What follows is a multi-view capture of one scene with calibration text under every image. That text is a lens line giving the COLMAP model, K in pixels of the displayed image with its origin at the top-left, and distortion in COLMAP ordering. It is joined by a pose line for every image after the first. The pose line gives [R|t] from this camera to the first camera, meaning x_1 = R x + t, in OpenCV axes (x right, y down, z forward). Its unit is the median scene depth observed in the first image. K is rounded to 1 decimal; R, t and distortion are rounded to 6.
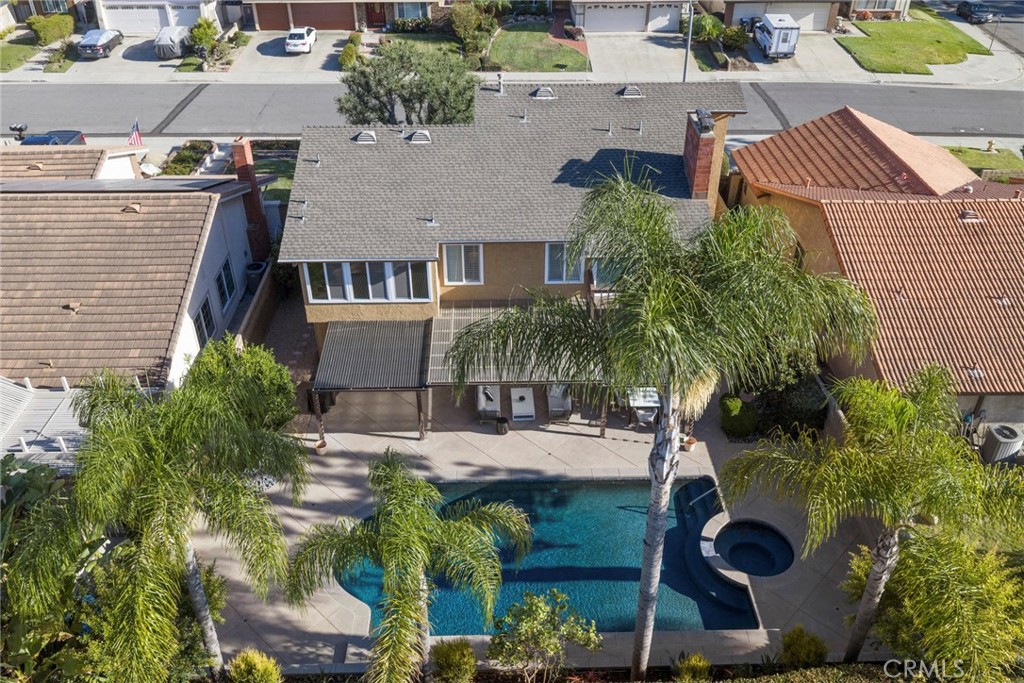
lens RADIAL K [[901.2, 0, 512.0], [0, 901.2, 341.5], [0, 0, 1]] dist [0.007407, -0.001599]
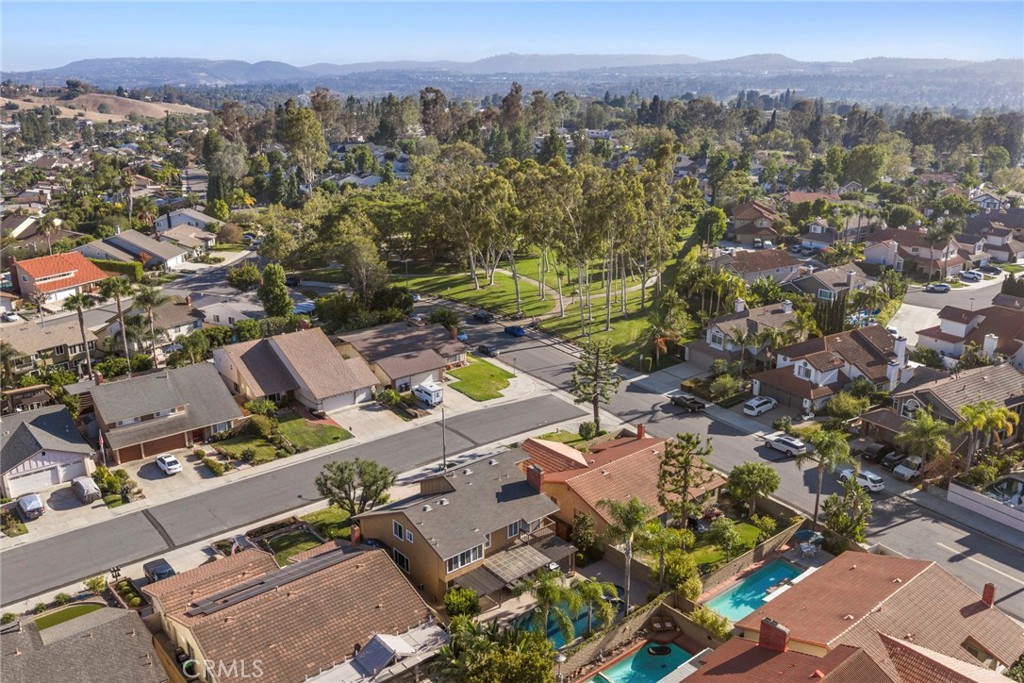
lens RADIAL K [[901.2, 0, 512.0], [0, 901.2, 341.5], [0, 0, 1]] dist [0.007407, -0.001599]
pose [[0.784356, -0.200227, 0.587107, -0.694445], [0.346280, 0.926604, -0.146611, -0.103021], [-0.514660, 0.318298, 0.796123, -0.671773]]
